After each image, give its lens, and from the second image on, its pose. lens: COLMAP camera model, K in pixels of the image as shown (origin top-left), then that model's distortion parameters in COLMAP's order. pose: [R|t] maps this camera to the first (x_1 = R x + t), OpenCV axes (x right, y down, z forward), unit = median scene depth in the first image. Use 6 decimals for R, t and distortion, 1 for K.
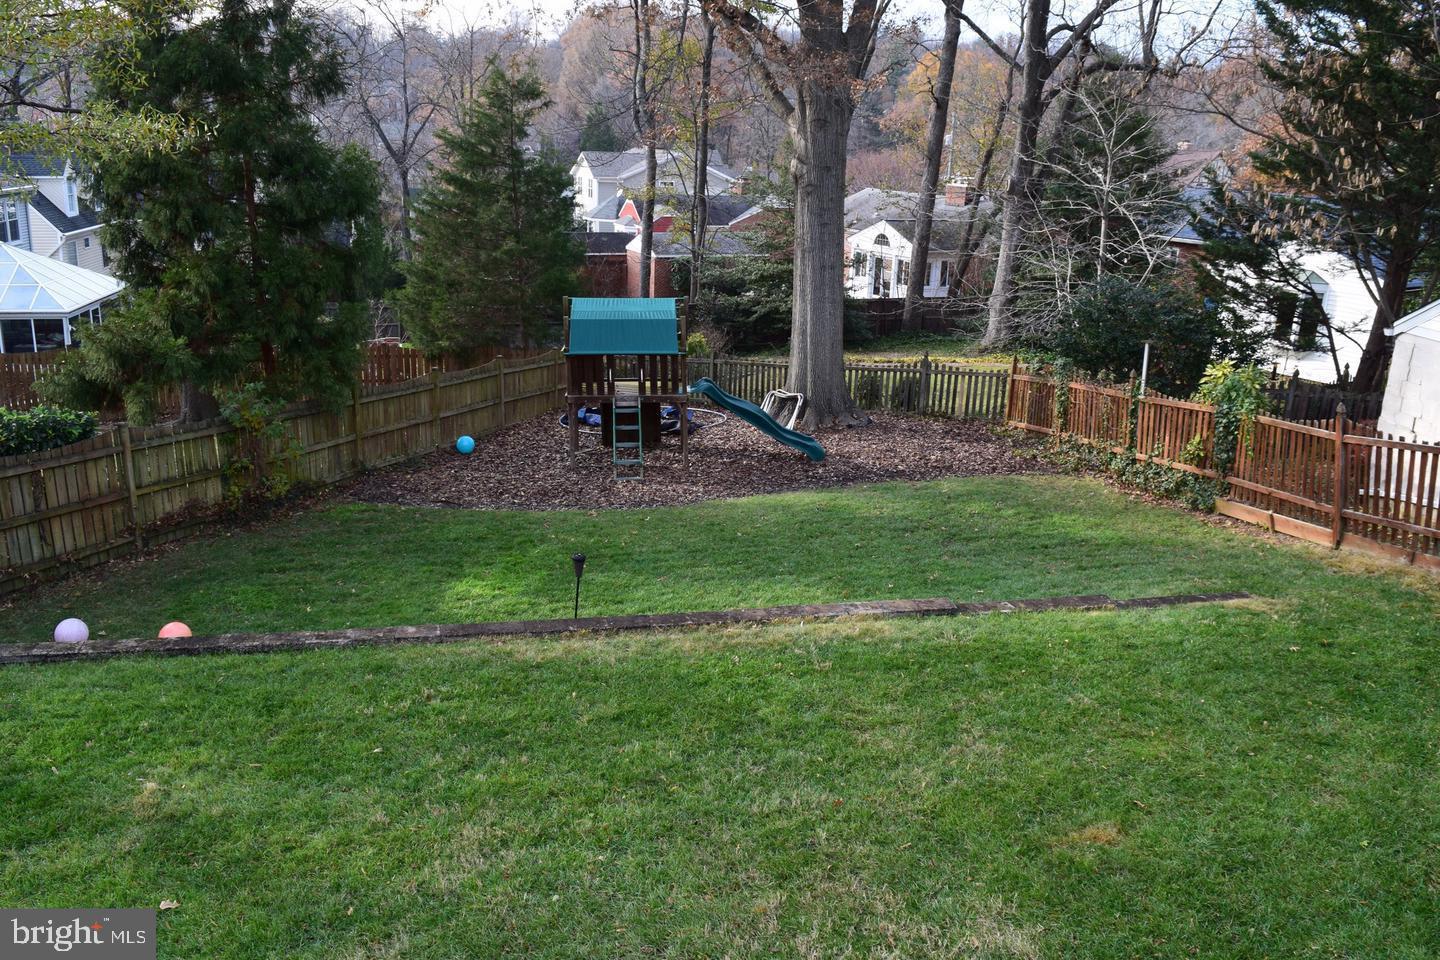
lens RADIAL K [[1125.8, 0, 721.0], [0, 1125.8, 474.7], [0, 0, 1]] dist [-0.093133, 0.013368]
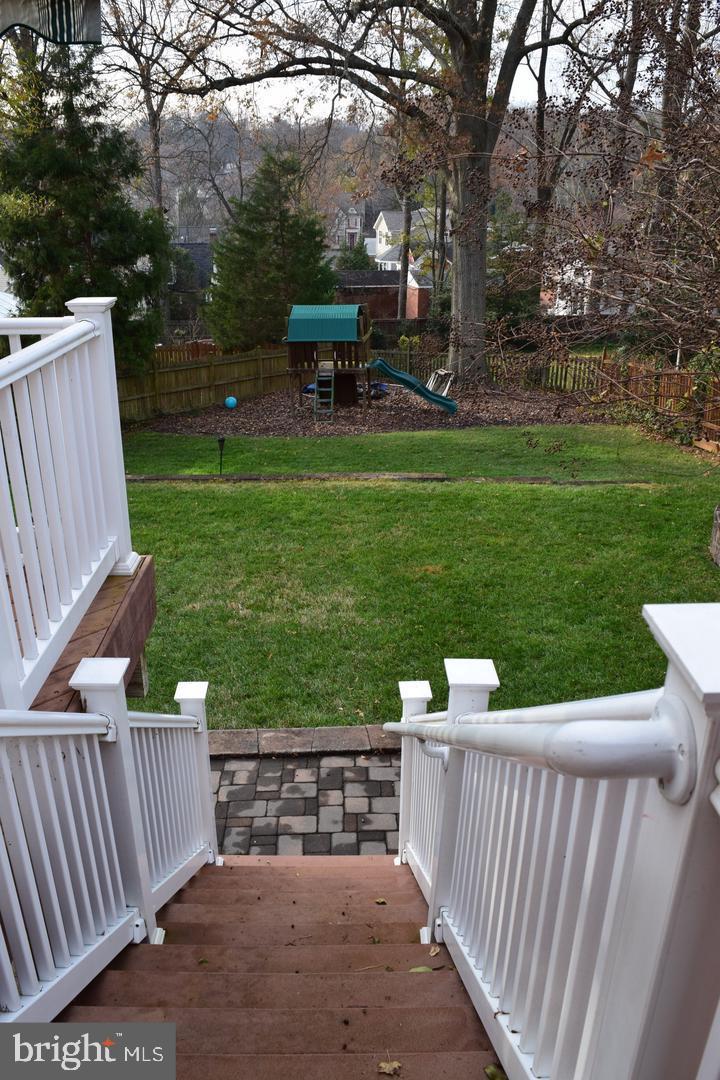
lens RADIAL K [[844.4, 0, 352.0], [0, 844.4, 548.2], [0, 0, 1]] dist [-0.093133, 0.013368]
pose [[0.982817, 0.040039, -0.180185, 0.161906], [-0.021370, 0.994308, 0.104383, 0.050780], [0.183339, -0.098739, 0.978078, -0.140699]]
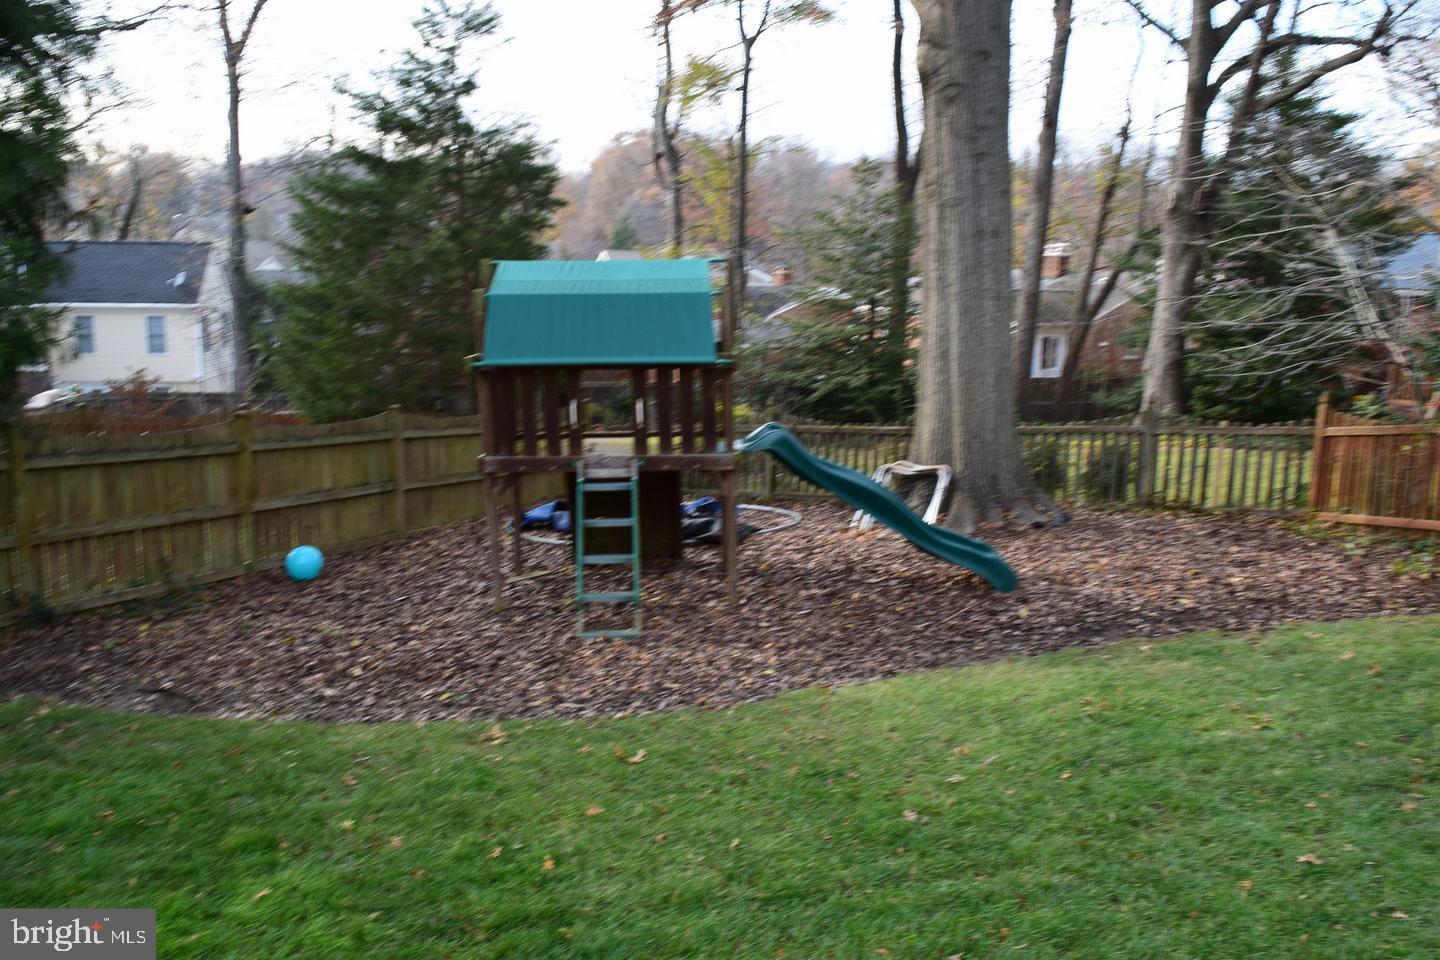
lens RADIAL K [[1125.8, 0, 716.0], [0, 1125.8, 475.1], [0, 0, 1]] dist [-0.093133, 0.013368]
pose [[0.999426, -0.010112, -0.032337, -0.022117], [0.006271, 0.993141, -0.116755, -0.006390], [0.033296, 0.116485, 0.992634, 0.507099]]
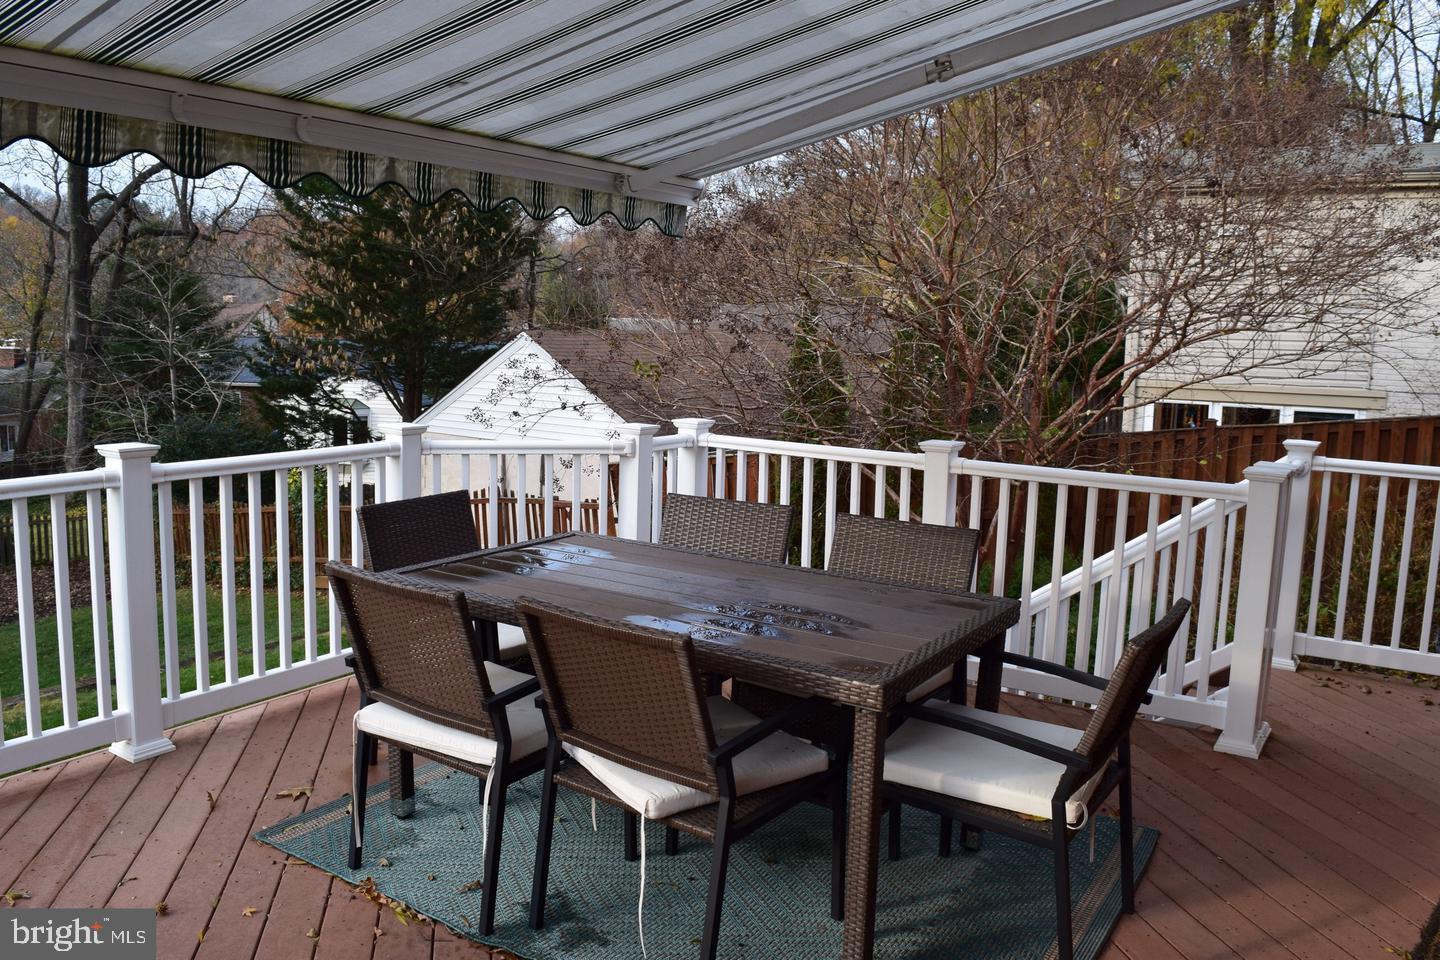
lens RADIAL K [[1125.8, 0, 724.6], [0, 1125.8, 481.4], [0, 0, 1]] dist [-0.093133, 0.013368]
pose [[0.695901, -0.115909, 0.708722, -0.081176], [0.203670, 0.978222, -0.040001, 0.049099], [-0.688651, 0.172182, 0.704353, -0.185439]]
